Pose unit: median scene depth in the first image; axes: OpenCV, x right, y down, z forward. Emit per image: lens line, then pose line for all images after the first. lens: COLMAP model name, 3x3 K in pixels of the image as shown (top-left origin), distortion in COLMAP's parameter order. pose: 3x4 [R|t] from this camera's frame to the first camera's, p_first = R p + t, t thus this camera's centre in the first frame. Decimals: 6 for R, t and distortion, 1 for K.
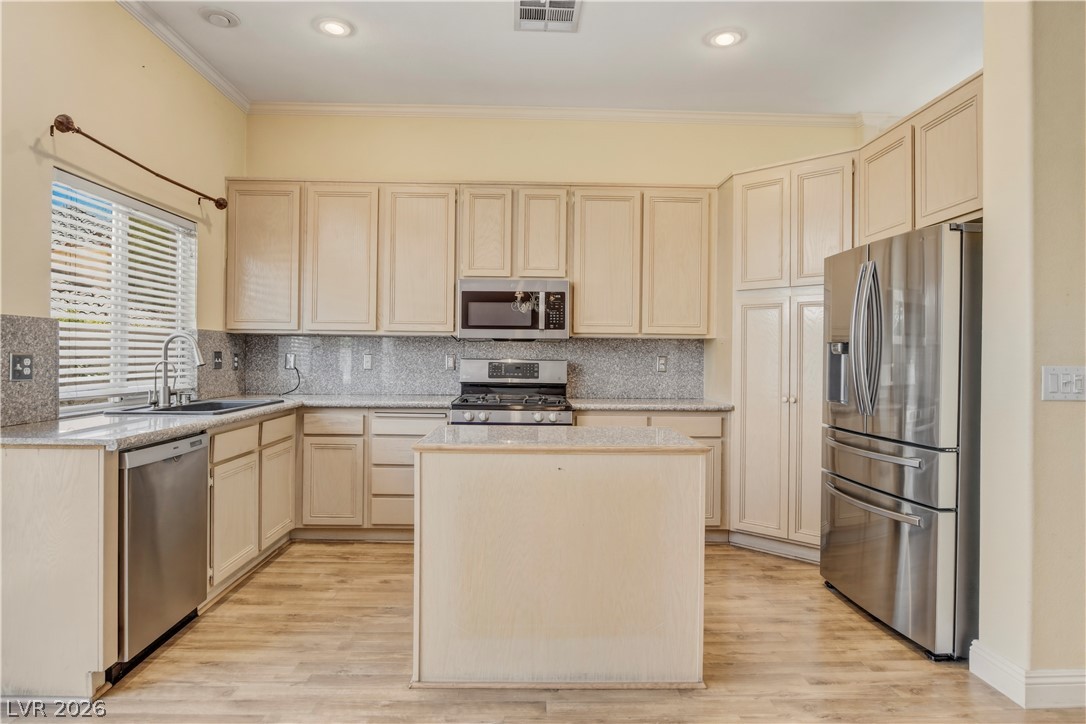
lens RADIAL K [[615.1, 0, 547.2], [0, 615.1, 357.8], [0, 0, 1]] dist [-0.017351, 0.000297]
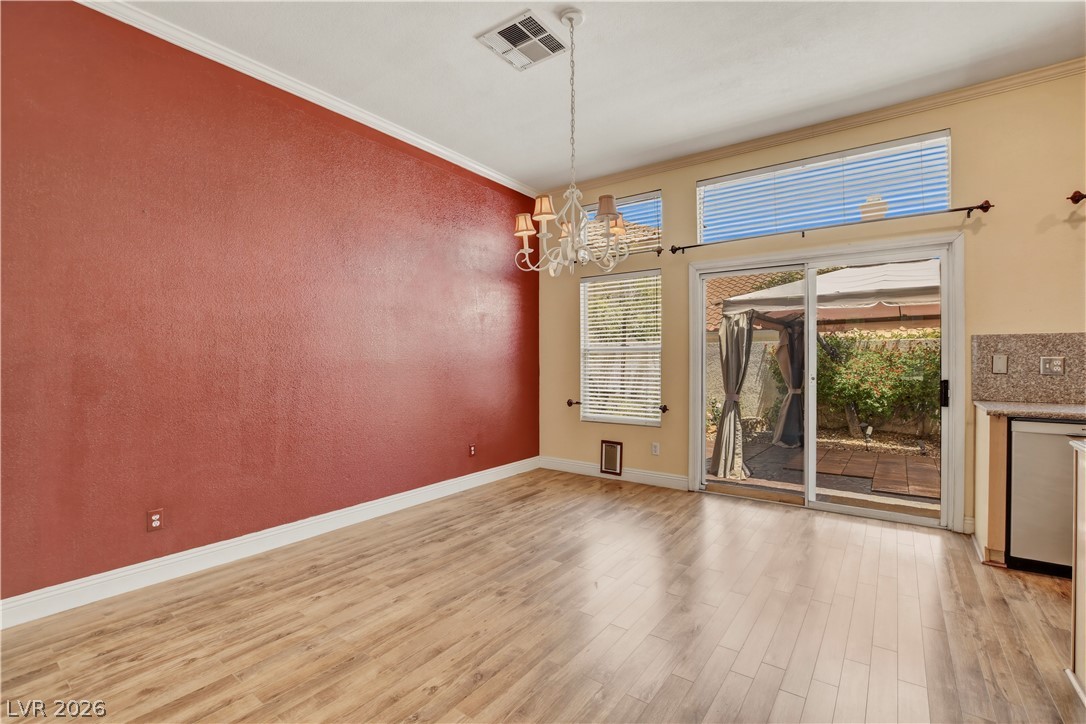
lens RADIAL K [[480.0, 0, 543.0], [0, 480.0, 362.0], [0, 0, 1]] dist [-0.033618, 0.004267]
pose [[-0.619233, -0.000419, -0.785207, 0.553261], [-0.005639, 0.999976, 0.003913, 0.004960], [0.785187, 0.006851, -0.619221, 0.450950]]
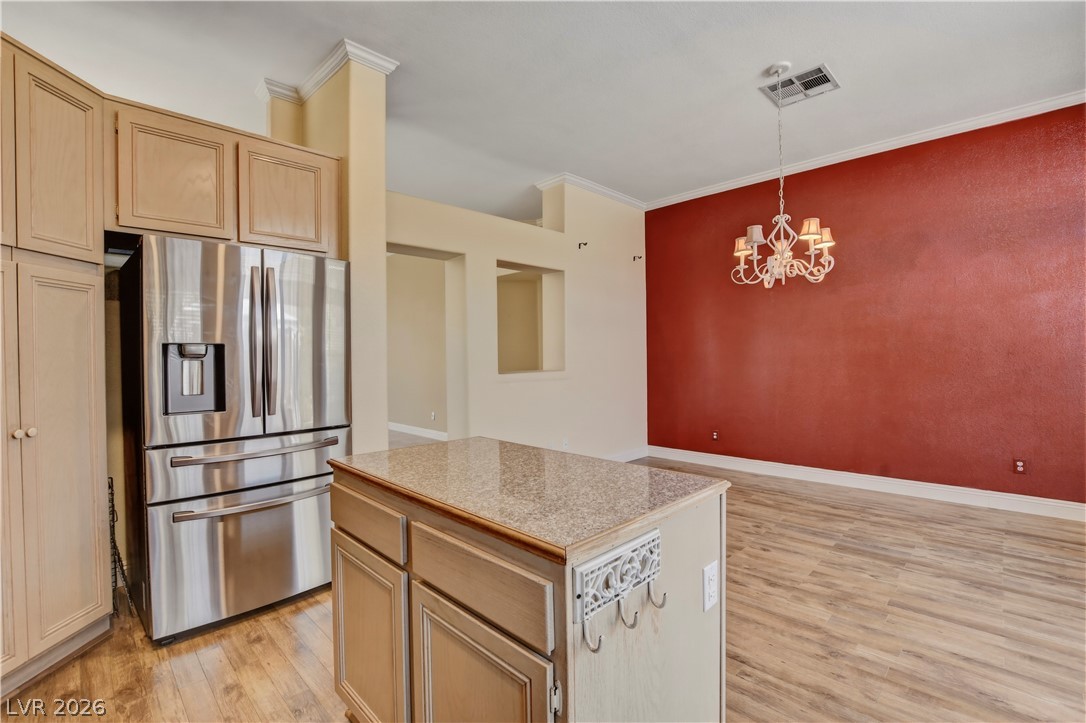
lens RADIAL K [[480.0, 0, 543.0], [0, 480.0, 361.5], [0, 0, 1]] dist [-0.033618, 0.004267]
pose [[-0.681333, -0.005617, 0.731952, -0.277207], [0.010972, 0.999780, 0.017886, -0.004626], [-0.731892, 0.020217, -0.681121, 0.887100]]
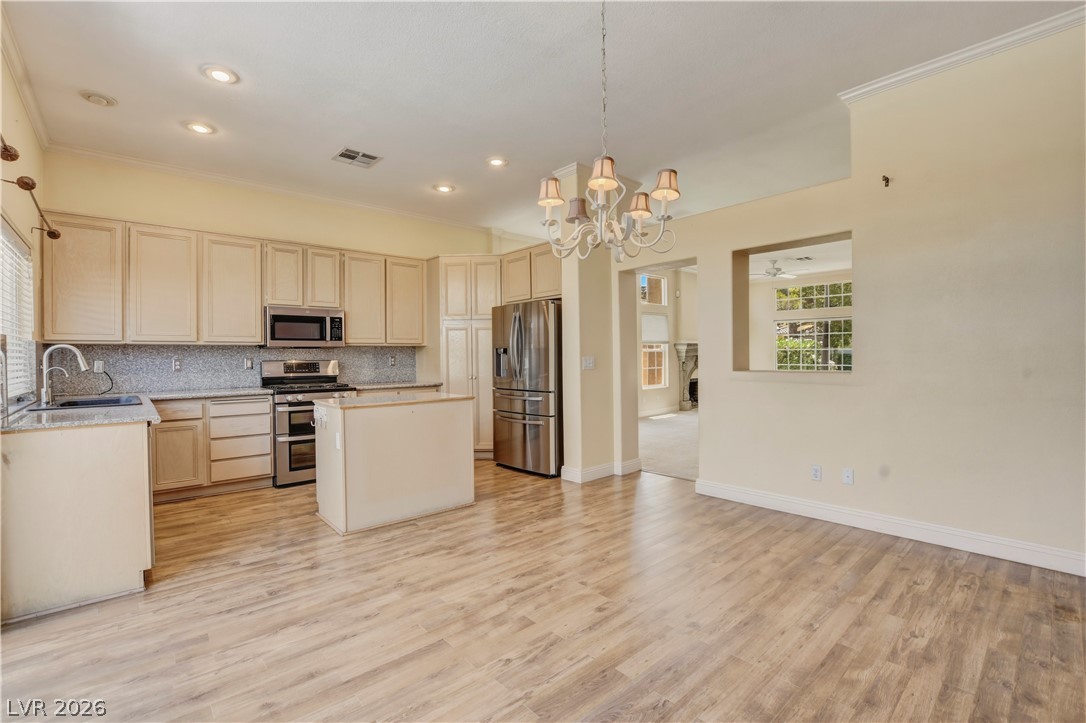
lens RADIAL K [[480.0, 0, 543.0], [0, 480.0, 361.5], [0, 0, 1]] dist [-0.033618, 0.004267]
pose [[0.764178, -0.025384, 0.644506, -0.392182], [0.019133, 0.999678, 0.016686, -0.003539], [-0.644722, -0.000420, 0.764417, -0.291822]]
